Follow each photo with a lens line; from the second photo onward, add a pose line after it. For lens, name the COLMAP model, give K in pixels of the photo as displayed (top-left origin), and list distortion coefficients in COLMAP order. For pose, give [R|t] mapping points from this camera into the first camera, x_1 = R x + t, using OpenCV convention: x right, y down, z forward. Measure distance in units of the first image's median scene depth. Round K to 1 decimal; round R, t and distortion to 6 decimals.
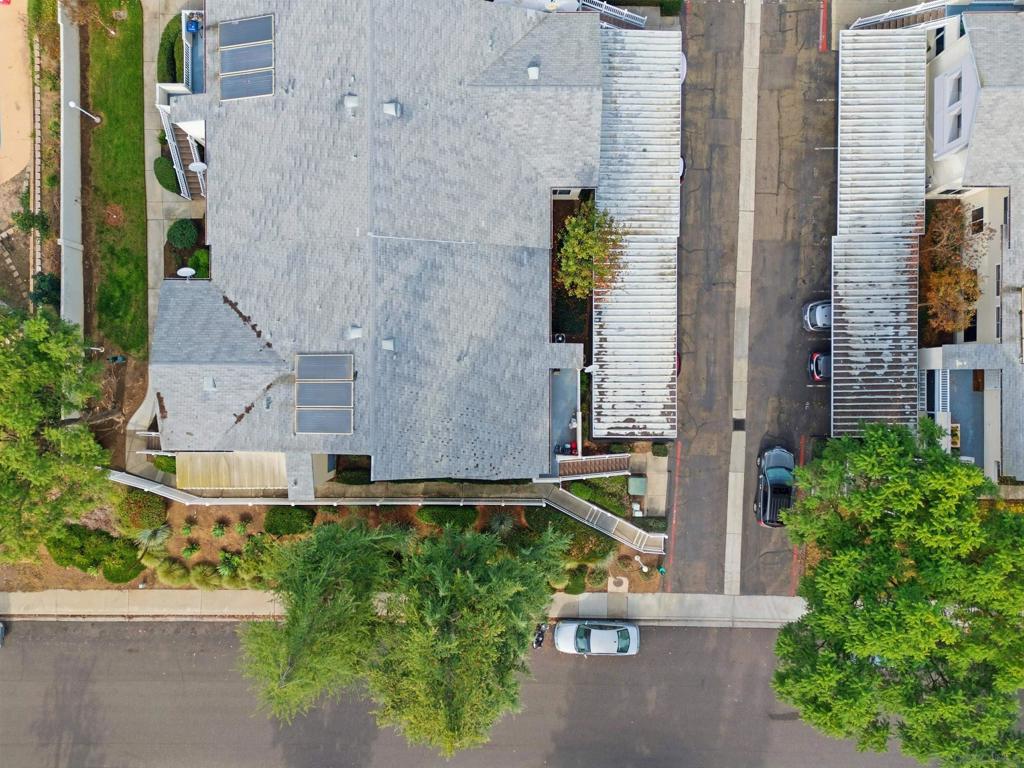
lens RADIAL K [[746.1, 0, 516.7], [0, 746.1, 386.3], [0, 0, 1]] dist [0.061905, -0.040986]
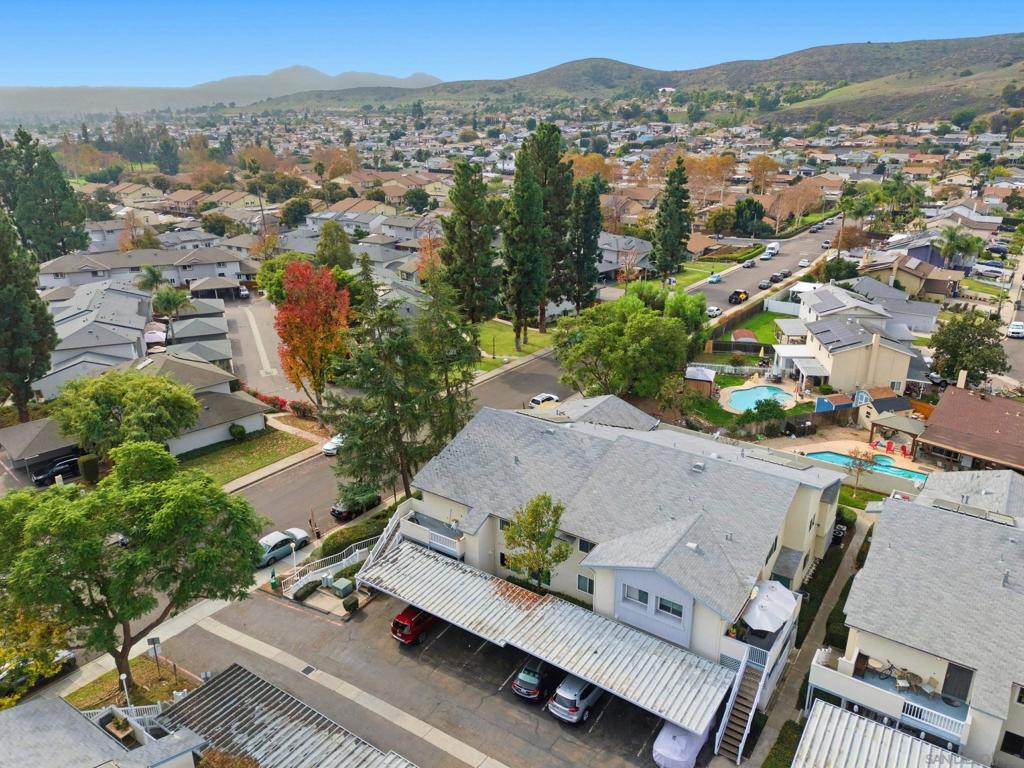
lens RADIAL K [[746.1, 0, 509.9], [0, 746.1, 381.0], [0, 0, 1]] dist [0.061905, -0.040986]
pose [[-0.562525, 0.284170, -0.776410, 0.809331], [-0.826767, -0.187981, 0.530207, -0.615885], [0.004718, 0.940165, 0.340686, 0.324886]]
